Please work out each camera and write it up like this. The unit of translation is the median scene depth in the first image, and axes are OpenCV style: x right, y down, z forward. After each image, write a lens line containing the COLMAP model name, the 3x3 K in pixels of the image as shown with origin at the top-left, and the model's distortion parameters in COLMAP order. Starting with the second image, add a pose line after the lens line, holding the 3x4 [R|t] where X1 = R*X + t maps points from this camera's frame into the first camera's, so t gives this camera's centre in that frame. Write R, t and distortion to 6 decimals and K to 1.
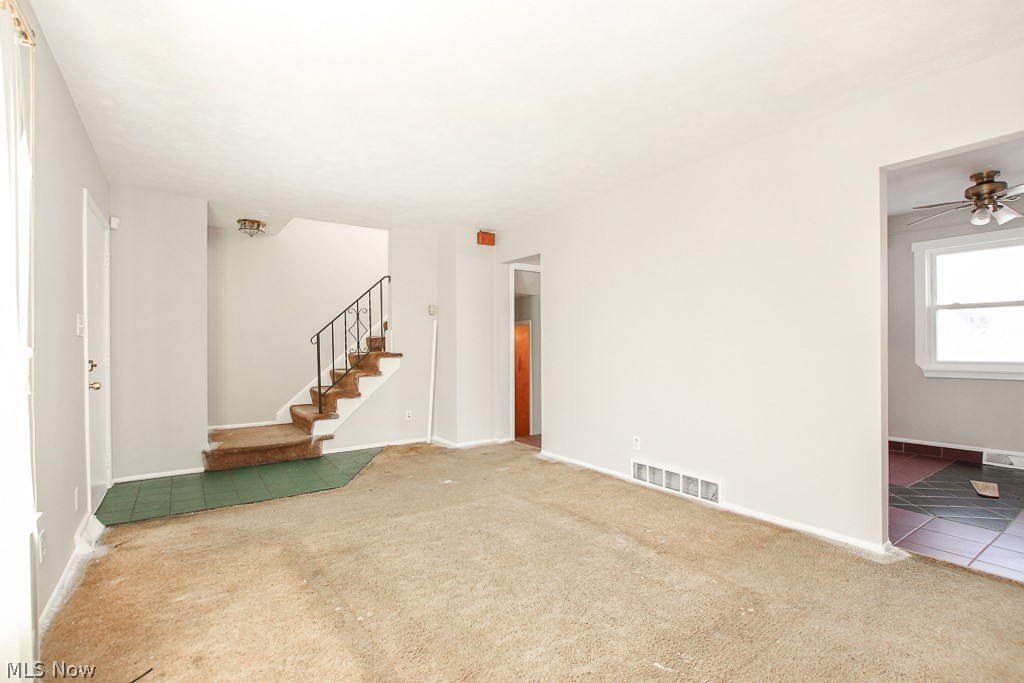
lens RADIAL K [[475.7, 0, 519.8], [0, 475.7, 344.5], [0, 0, 1]] dist [-0.014740, 0.001192]
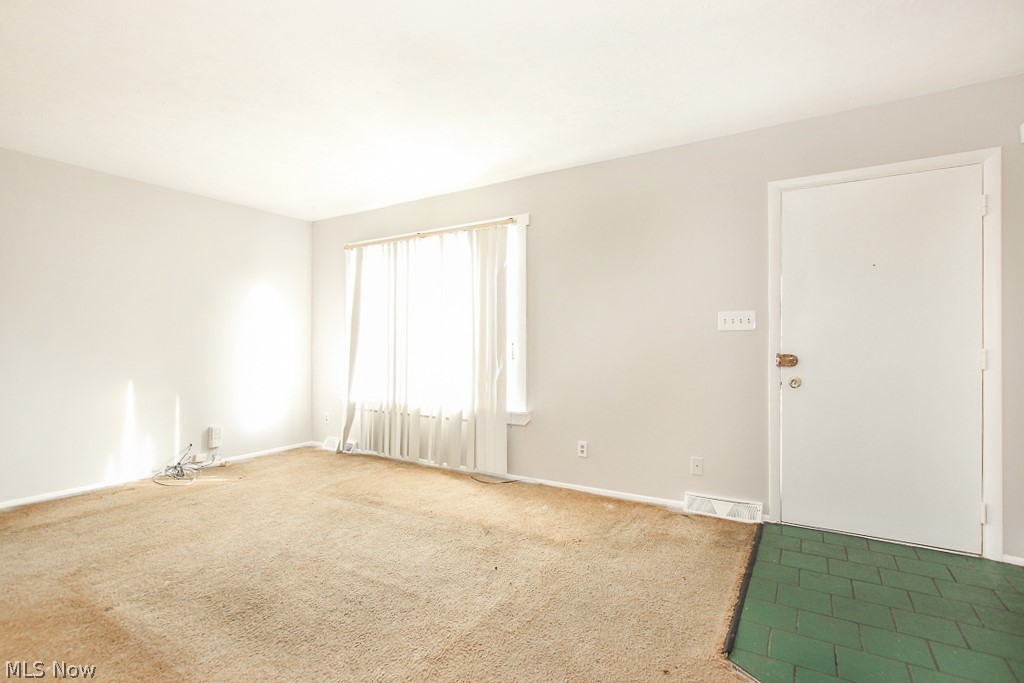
lens RADIAL K [[475.7, 0, 502.4], [0, 475.7, 349.4], [0, 0, 1]] dist [-0.014740, 0.001192]
pose [[-0.928380, 0.007709, -0.371553, -0.014449], [0.005617, 0.999962, 0.006713, 0.010137], [0.371591, 0.004145, -0.928387, 1.270369]]
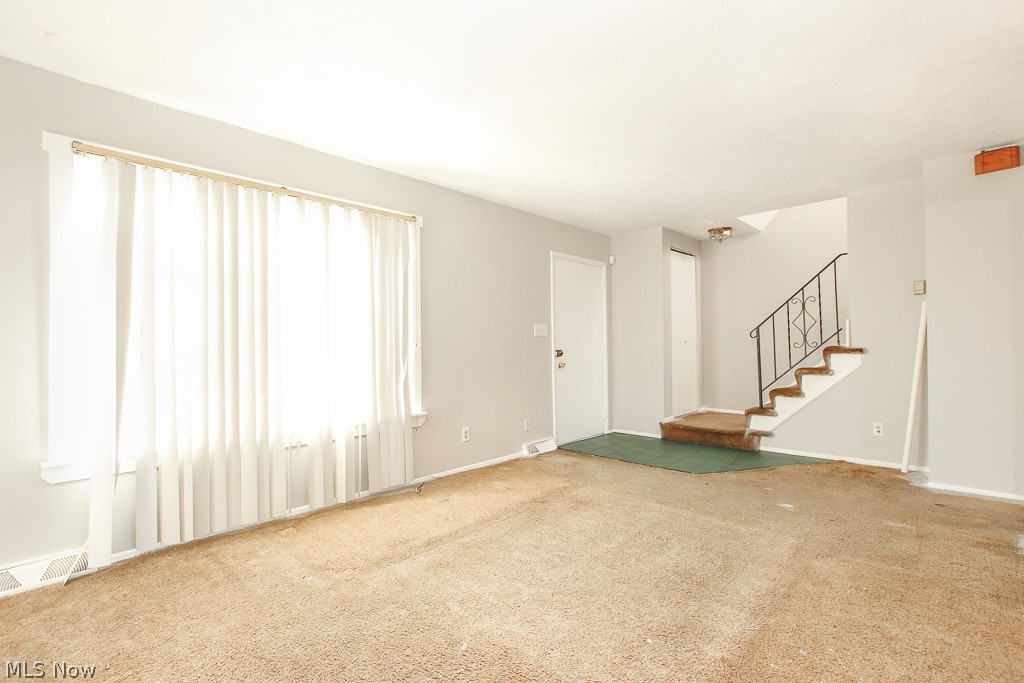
lens RADIAL K [[475.7, 0, 504.6], [0, 475.7, 347.6], [0, 0, 1]] dist [-0.014740, 0.001192]
pose [[0.164757, 0.009282, -0.986291, 0.573279], [0.013022, 0.999848, 0.011585, 0.001258], [0.986248, -0.014752, 0.164611, 0.395694]]
